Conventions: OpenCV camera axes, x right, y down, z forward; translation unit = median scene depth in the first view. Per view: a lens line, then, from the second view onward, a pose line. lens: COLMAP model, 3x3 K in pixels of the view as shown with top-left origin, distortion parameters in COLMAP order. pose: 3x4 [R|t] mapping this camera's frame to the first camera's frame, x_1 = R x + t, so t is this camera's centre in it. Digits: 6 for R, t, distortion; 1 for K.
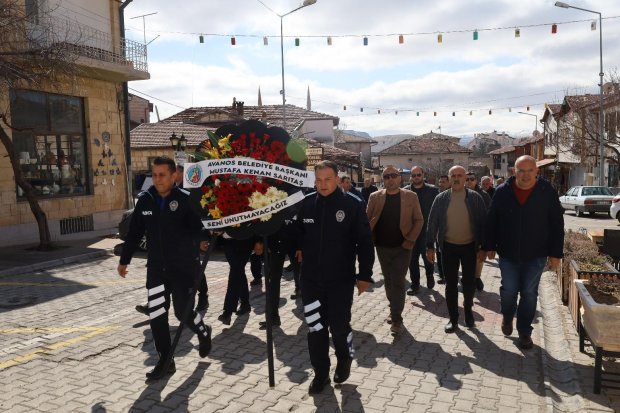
lens RADIAL K [[440.6, 0, 310.0], [0, 440.6, 206.5], [0, 0, 1]] dist [-0.003334, -0.001565]
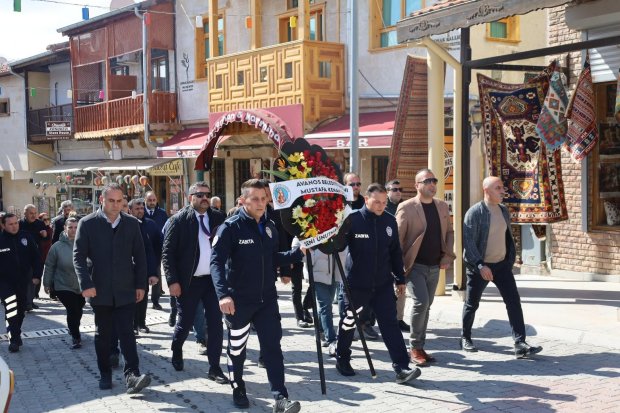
lens RADIAL K [[686.9, 0, 310.0], [0, 686.9, 206.5], [0, 0, 1]] dist [-0.122576, -0.001806]
pose [[0.548253, -0.069441, 0.833424, -1.530911], [0.048248, 0.997513, 0.051373, -0.125667], [-0.834919, 0.012046, 0.550240, 0.131670]]
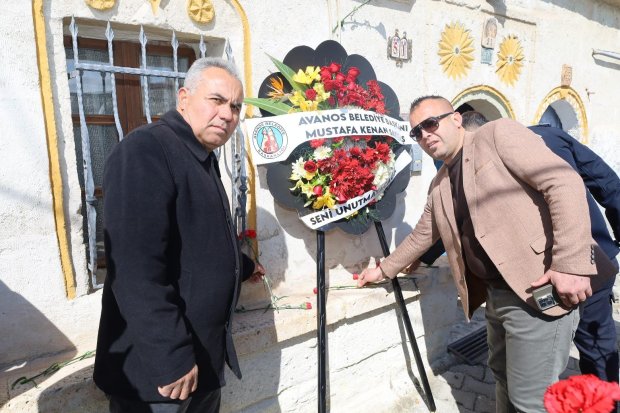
lens RADIAL K [[438.2, 0, 307.5], [0, 438.2, 205.0], [0, 0, 1]] dist [0.000117, -0.001789]
pose [[0.773205, -0.179415, 0.608247, -0.607667], [0.058675, 0.975270, 0.213087, -0.112503], [-0.631436, -0.129071, 0.764610, 0.545053]]
